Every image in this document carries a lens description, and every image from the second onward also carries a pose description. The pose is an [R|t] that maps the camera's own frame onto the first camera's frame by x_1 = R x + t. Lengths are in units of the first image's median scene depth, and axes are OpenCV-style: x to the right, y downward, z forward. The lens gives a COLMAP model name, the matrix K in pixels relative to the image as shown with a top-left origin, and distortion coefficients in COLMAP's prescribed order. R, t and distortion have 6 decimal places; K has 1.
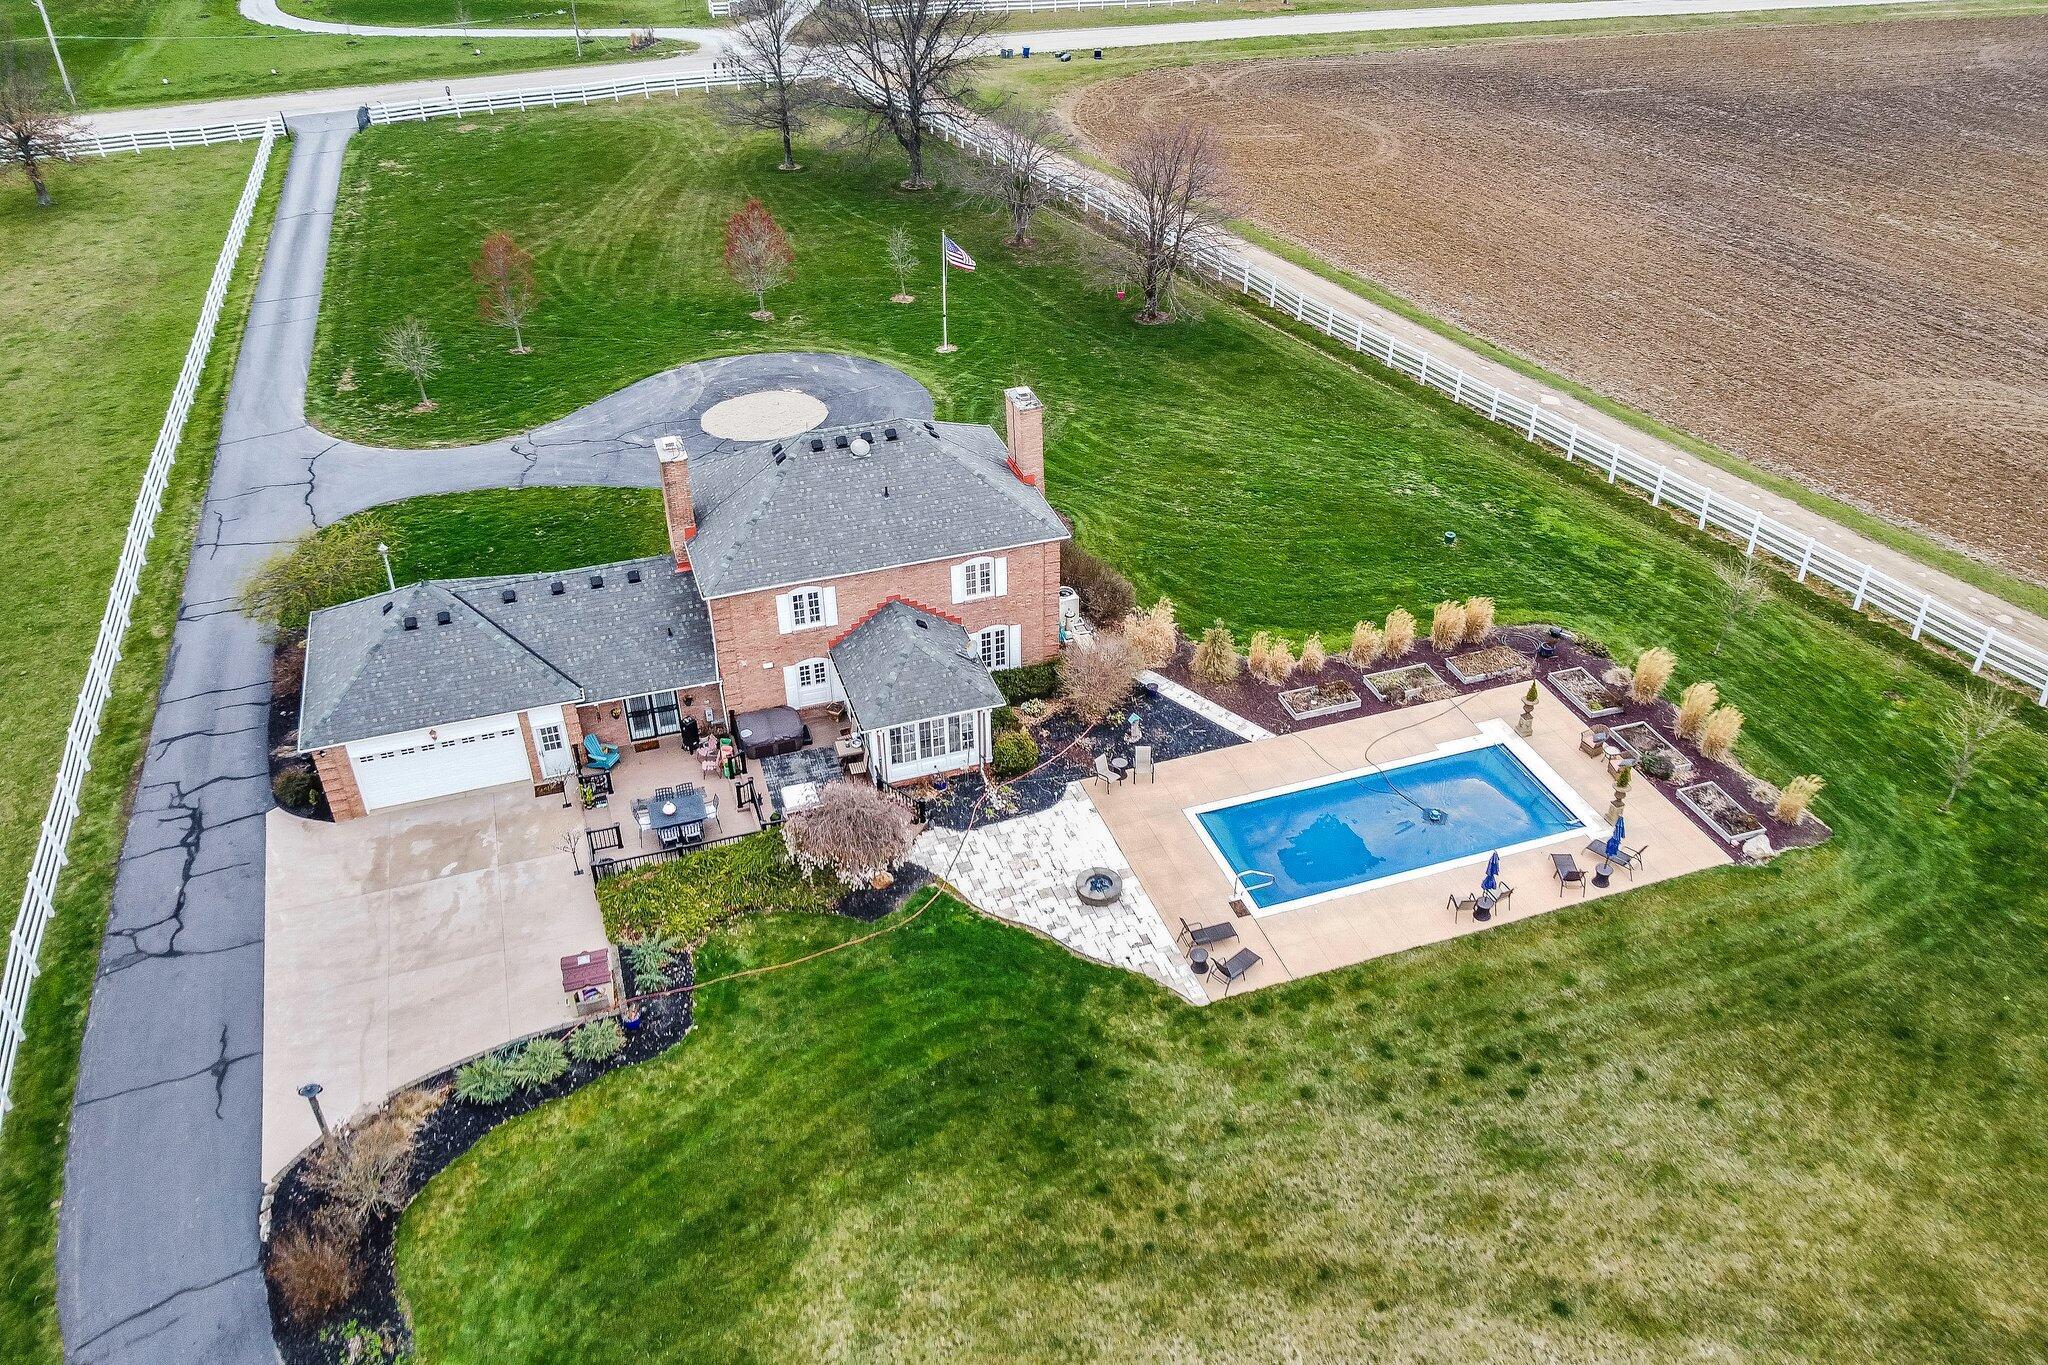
lens RADIAL K [[1561.1, 0, 1025.8], [0, 1561.1, 680.7], [0, 0, 1]] dist [-0.004501, -0.002465]
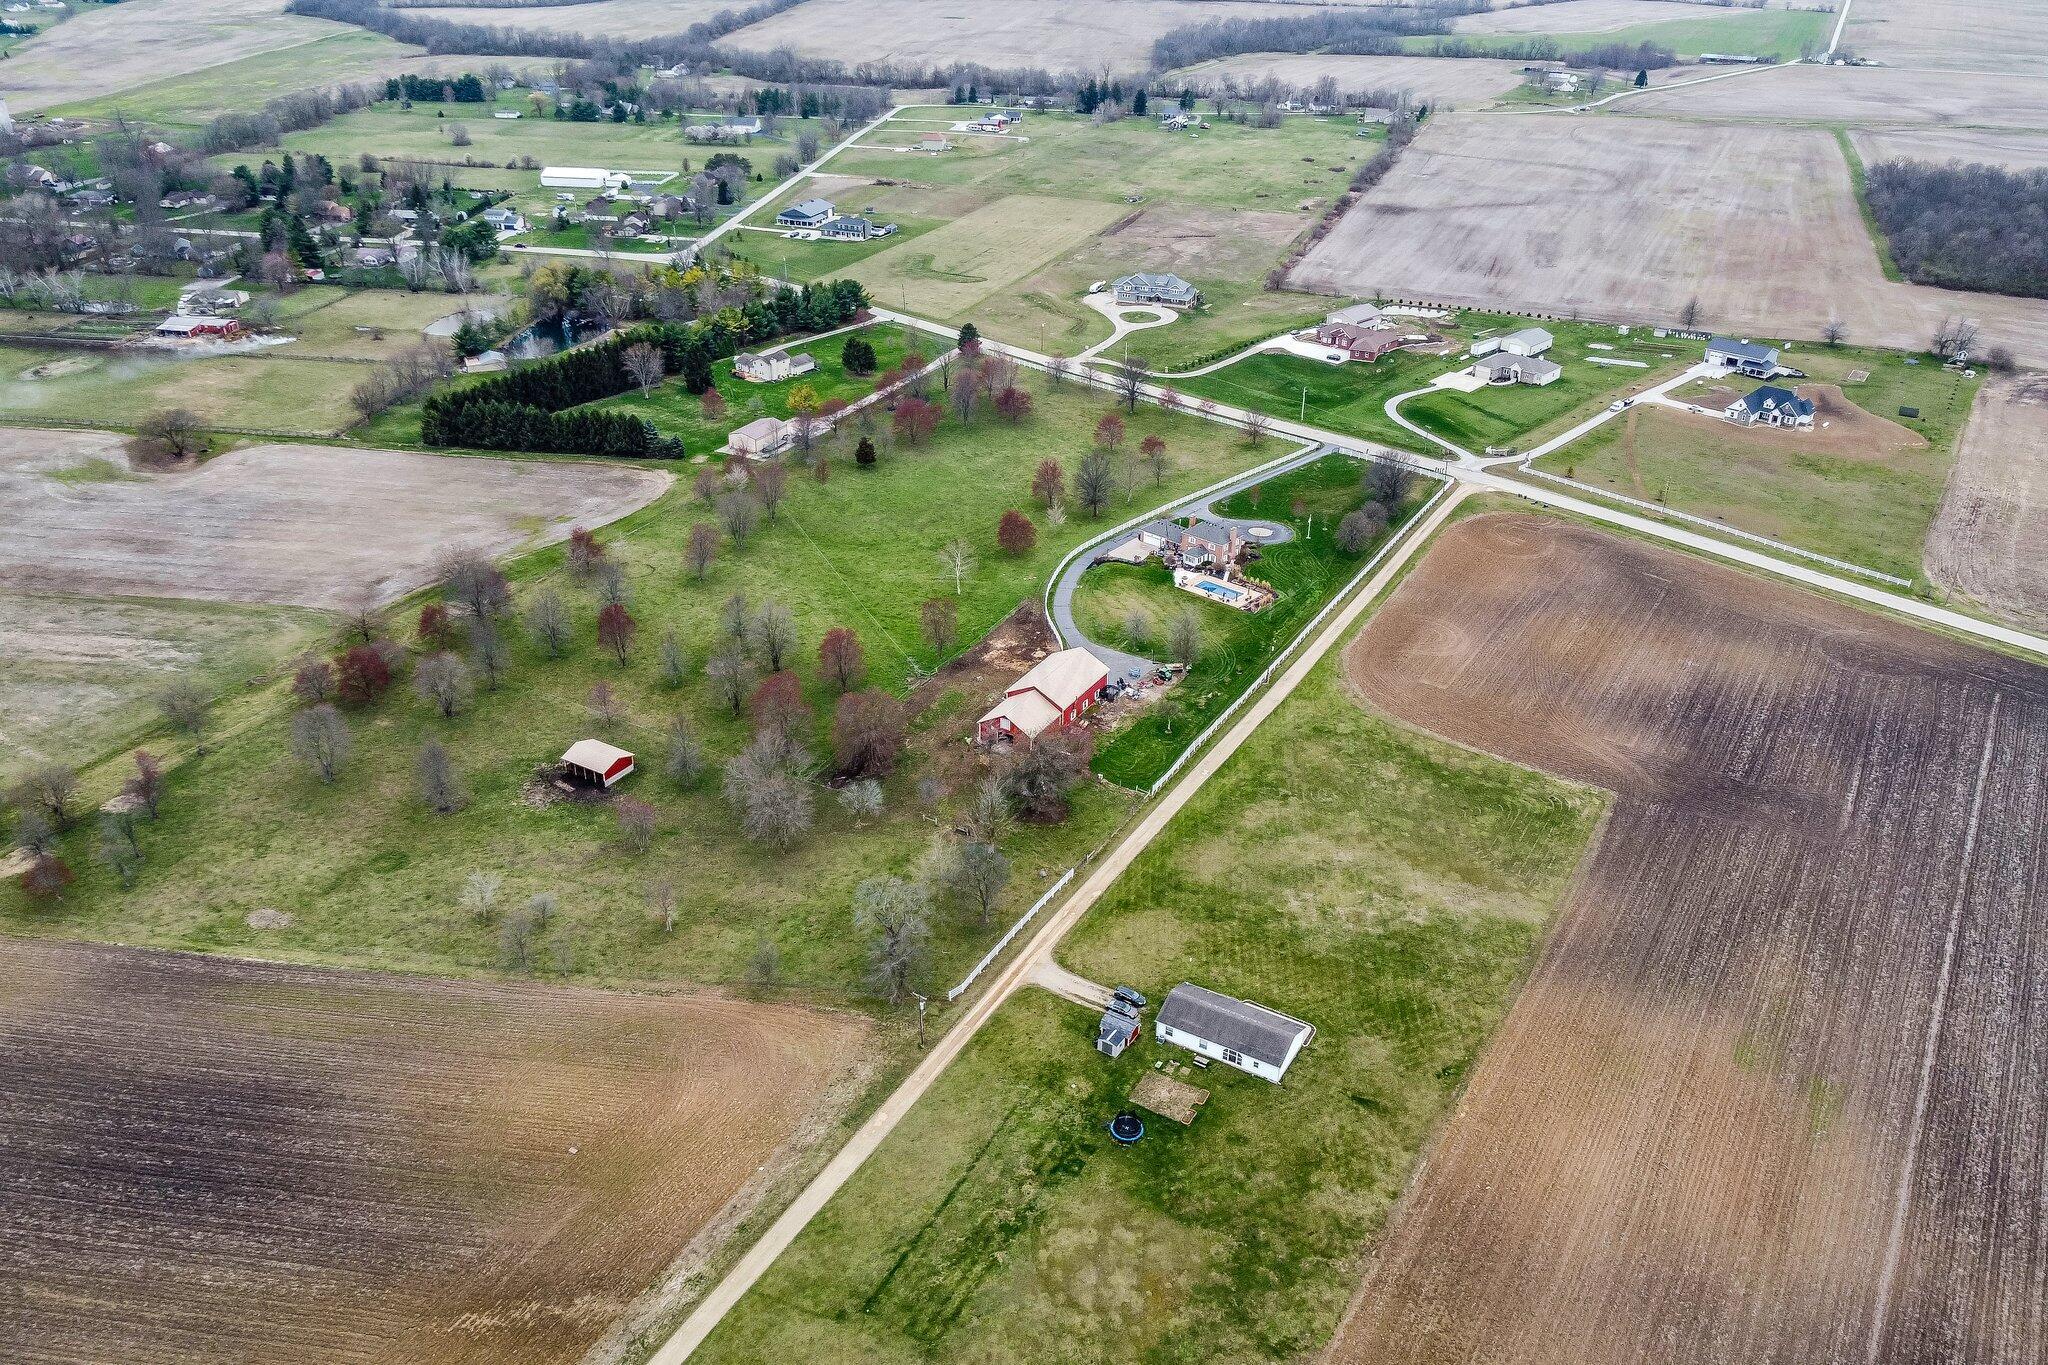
lens RADIAL K [[1561.1, 0, 1025.8], [0, 1561.1, 680.7], [0, 0, 1]] dist [-0.004501, -0.002465]
pose [[0.509198, 0.415584, -0.753663, 5.304665], [-0.499604, 0.855773, 0.134342, -0.074651], [0.700795, 0.308127, 0.643385, -4.110029]]
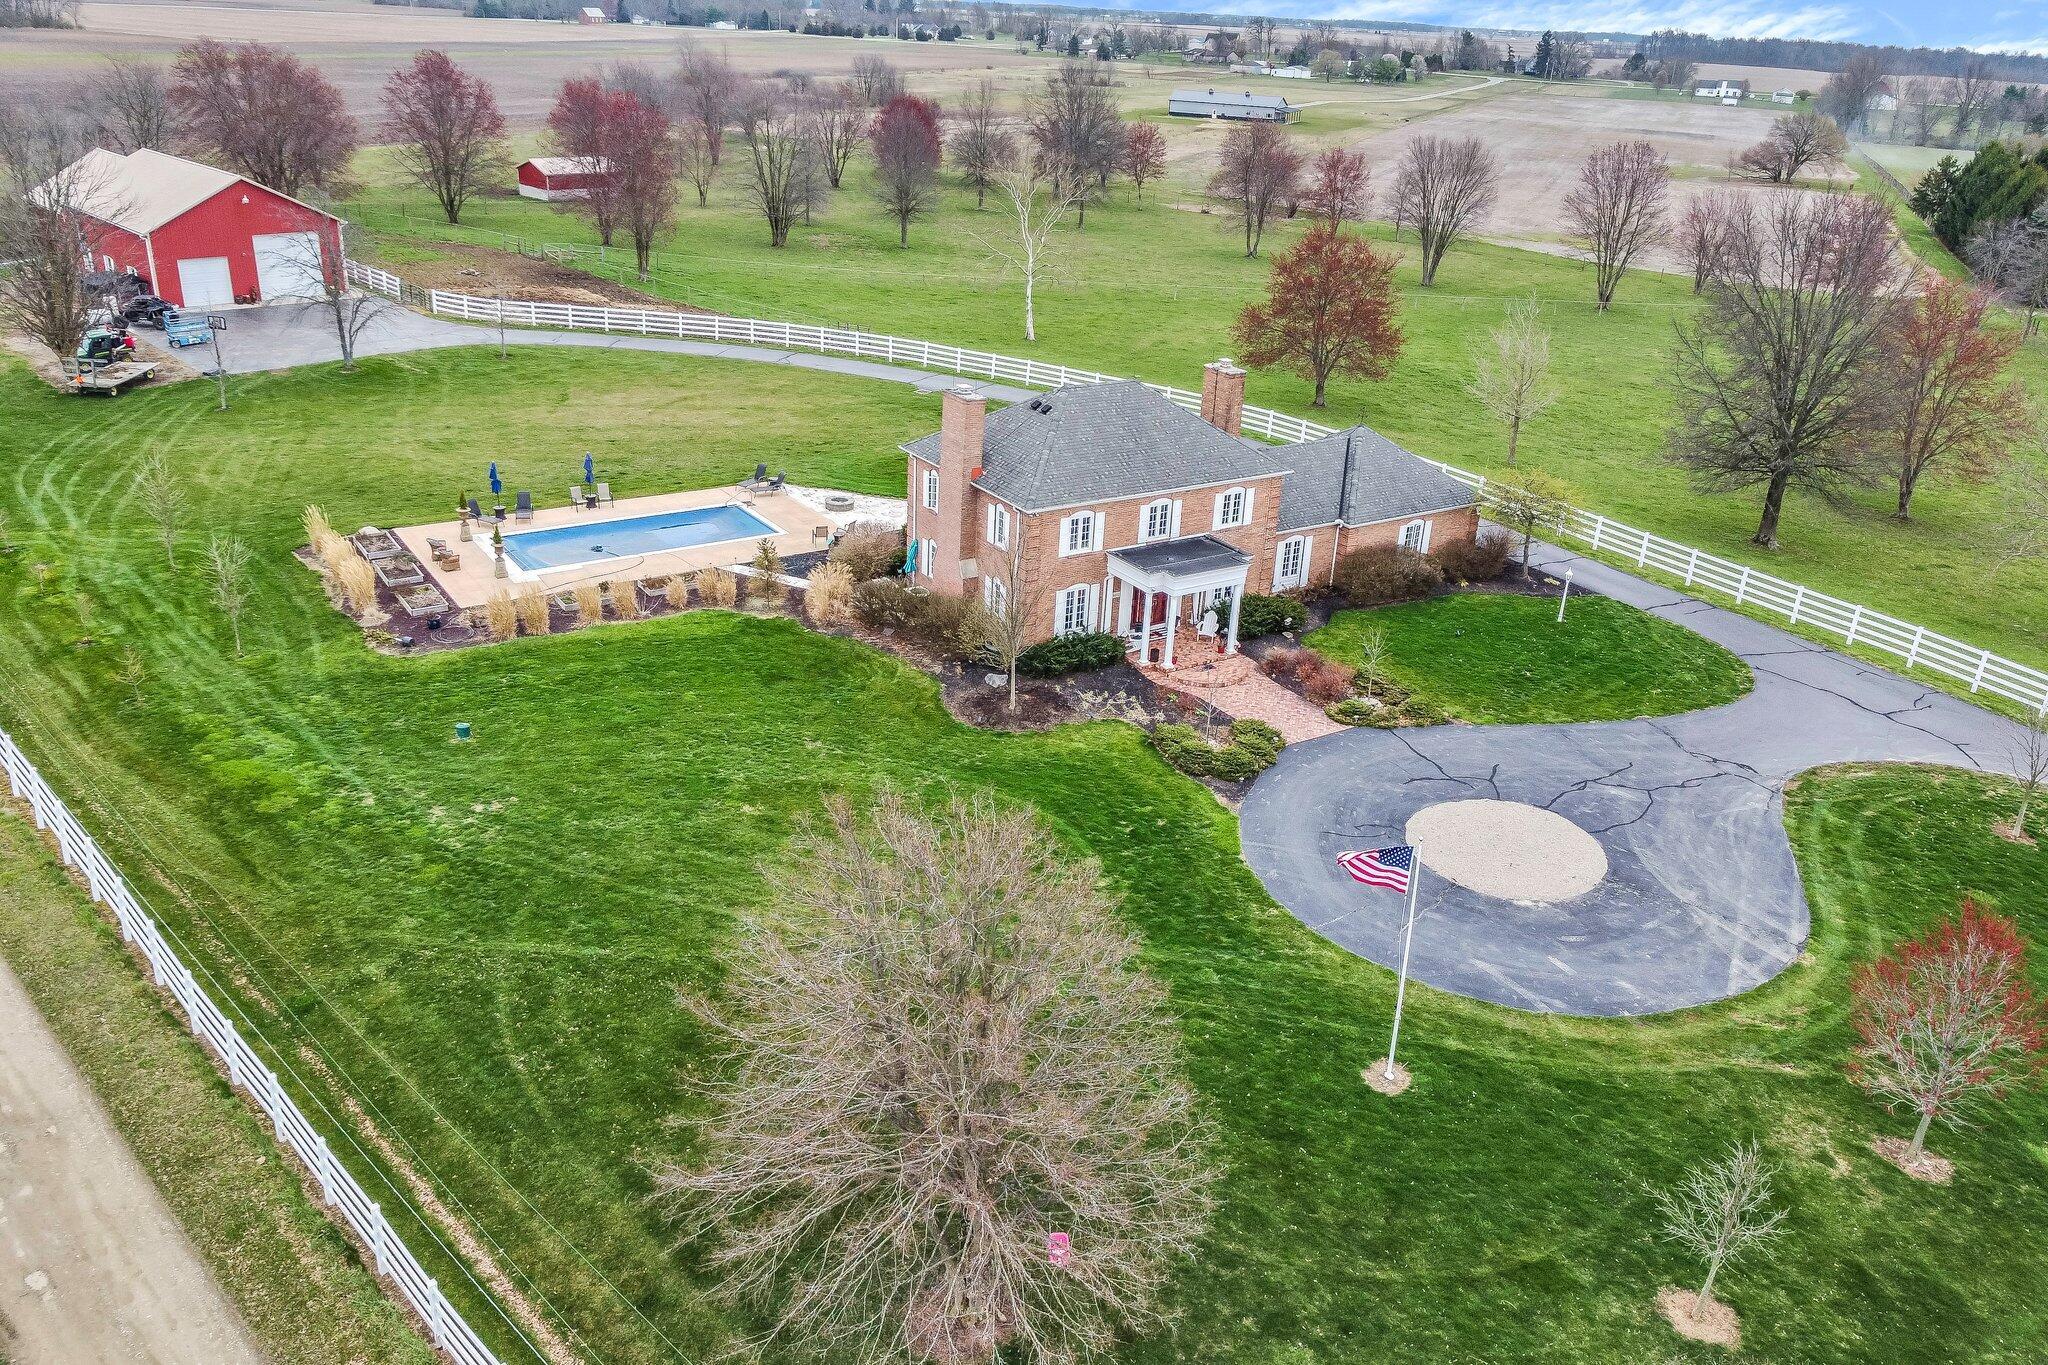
lens RADIAL K [[1561.1, 0, 1025.8], [0, 1561.1, 680.7], [0, 0, 1]] dist [-0.004501, -0.002465]
pose [[-0.965119, 0.063937, -0.253886, 0.244005], [-0.182957, 0.528949, 0.828698, -0.991244], [0.187277, 0.846242, -0.498801, 1.770178]]
